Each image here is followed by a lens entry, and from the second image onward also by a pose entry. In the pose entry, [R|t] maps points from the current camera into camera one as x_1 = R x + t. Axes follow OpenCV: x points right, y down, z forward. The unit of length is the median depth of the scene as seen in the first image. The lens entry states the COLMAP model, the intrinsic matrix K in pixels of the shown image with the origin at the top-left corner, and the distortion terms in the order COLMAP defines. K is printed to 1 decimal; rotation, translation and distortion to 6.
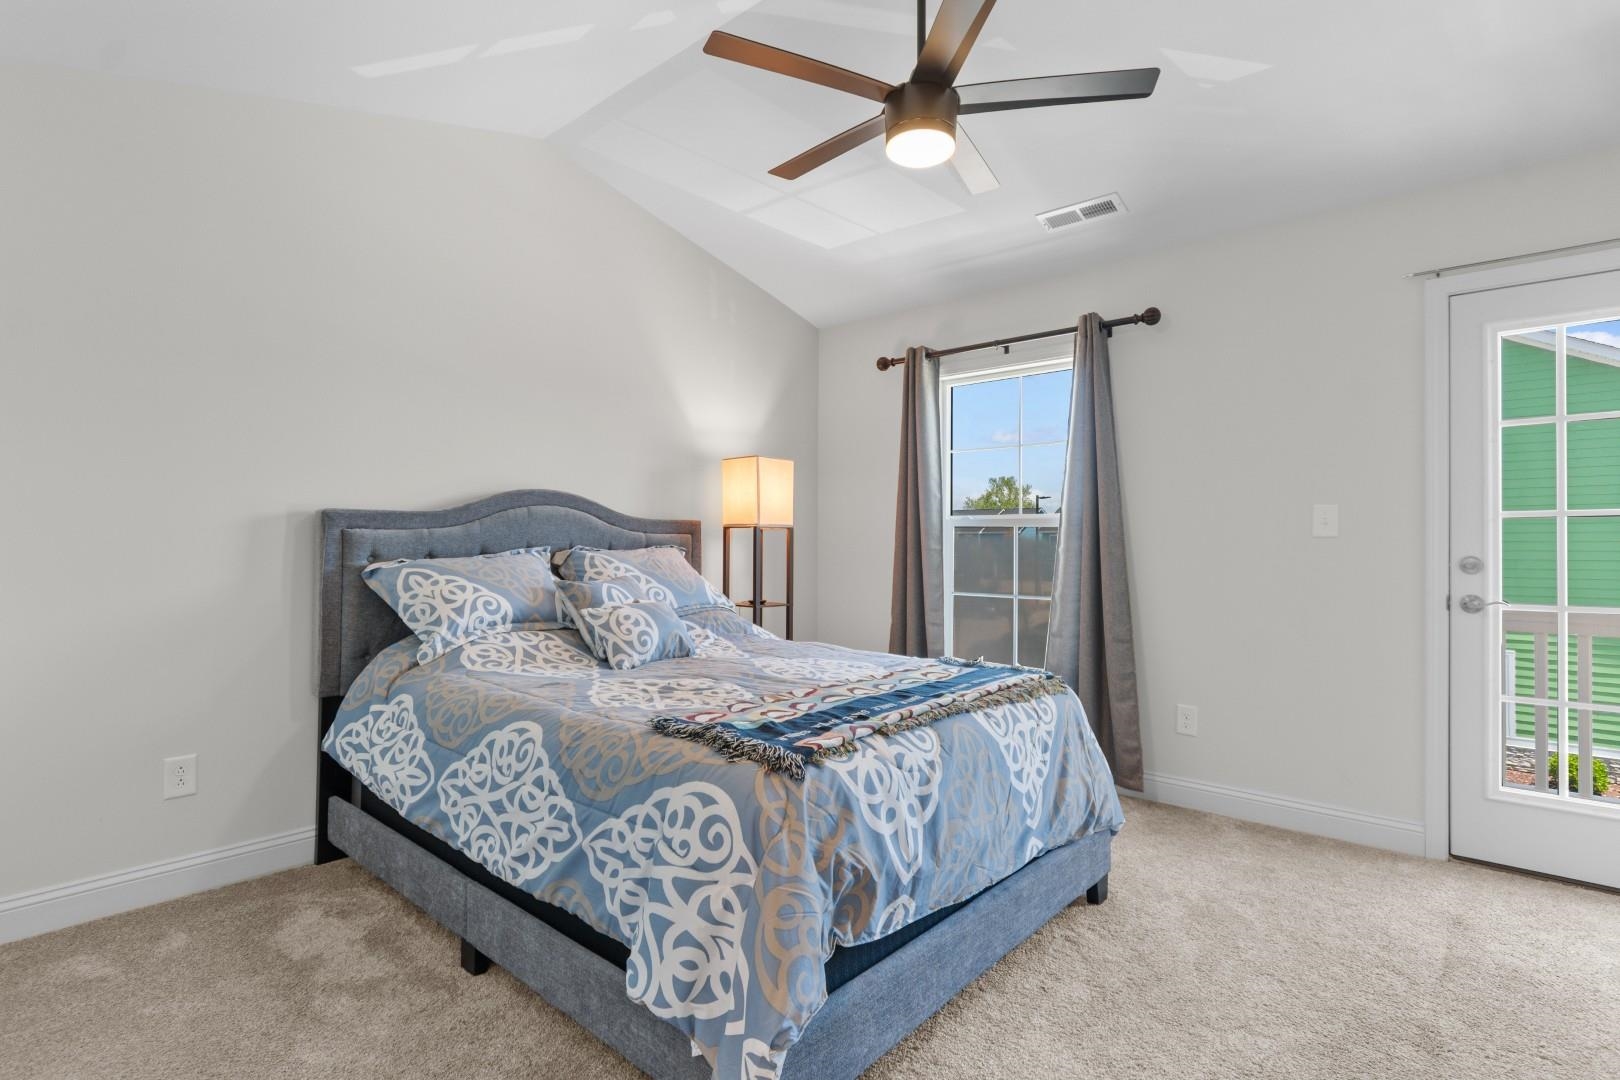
lens RADIAL K [[803.6, 0, 812.6], [0, 803.6, 538.2], [0, 0, 1]] dist [0.002258, -0.001930]
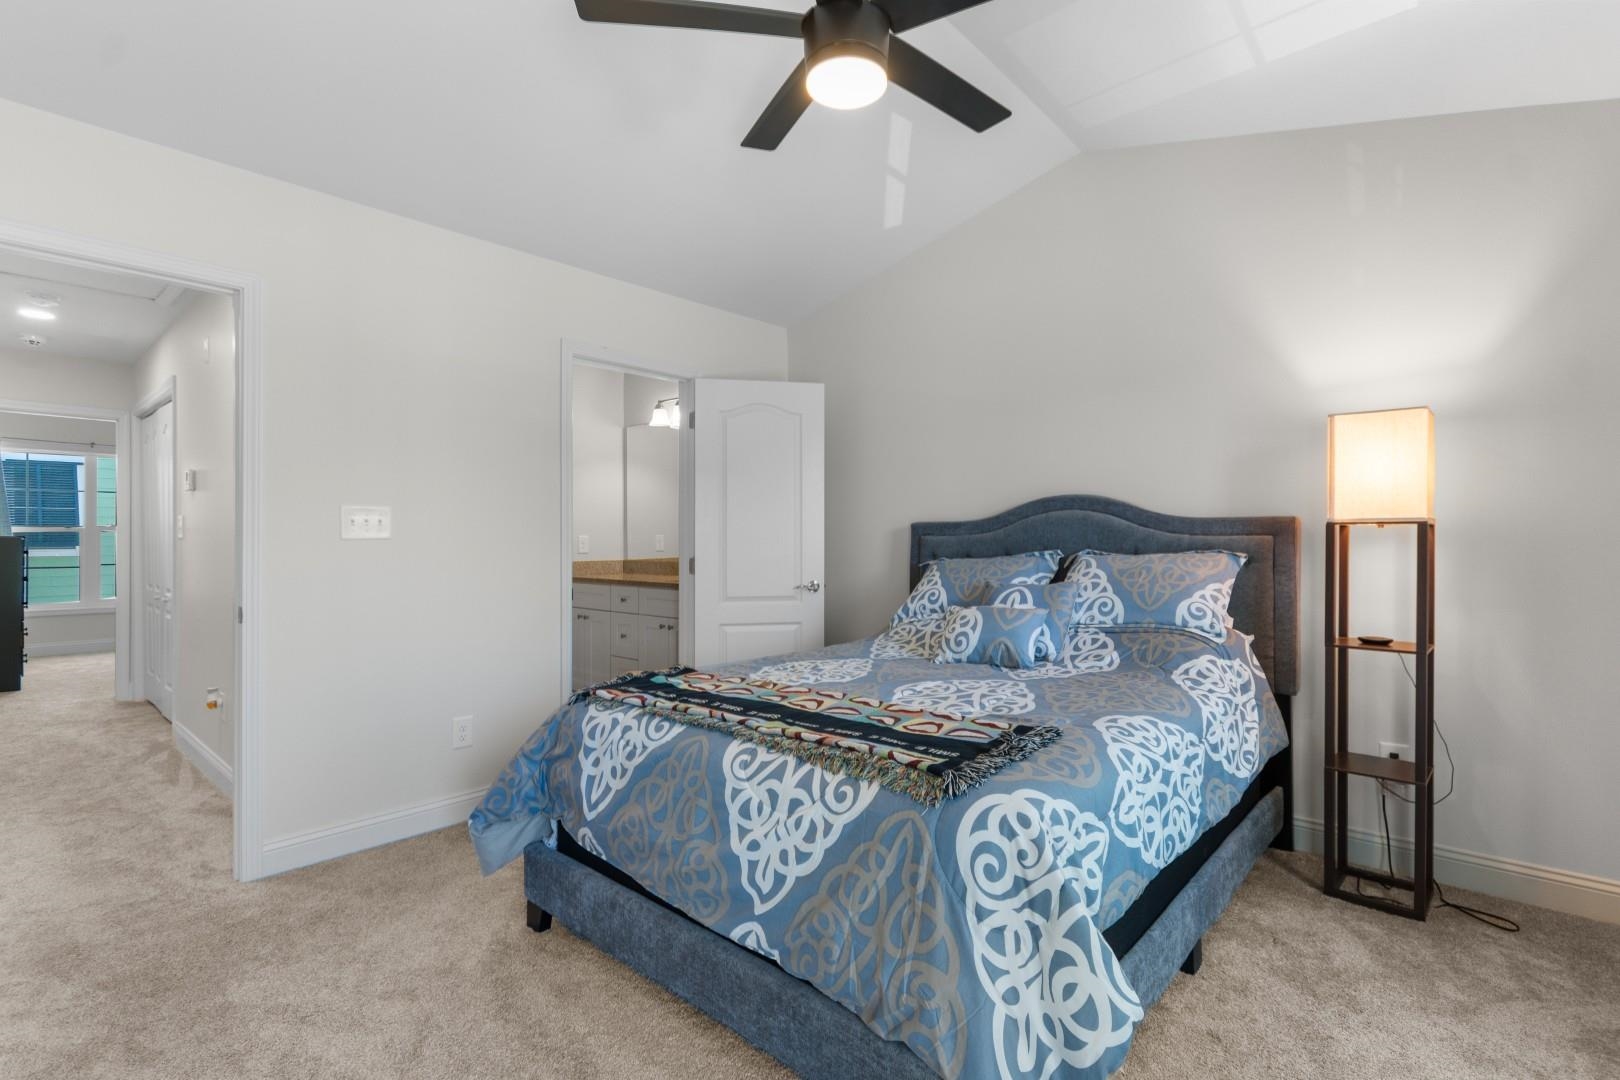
lens RADIAL K [[763.8, 0, 810.9], [0, 763.8, 546.4], [0, 0, 1]] dist [-0.003228, -0.001356]
pose [[-0.044574, -0.000413, -0.999006, 0.768874], [0.003225, 0.999995, -0.000557, 0.006465], [0.999001, -0.003247, -0.044572, 0.838851]]
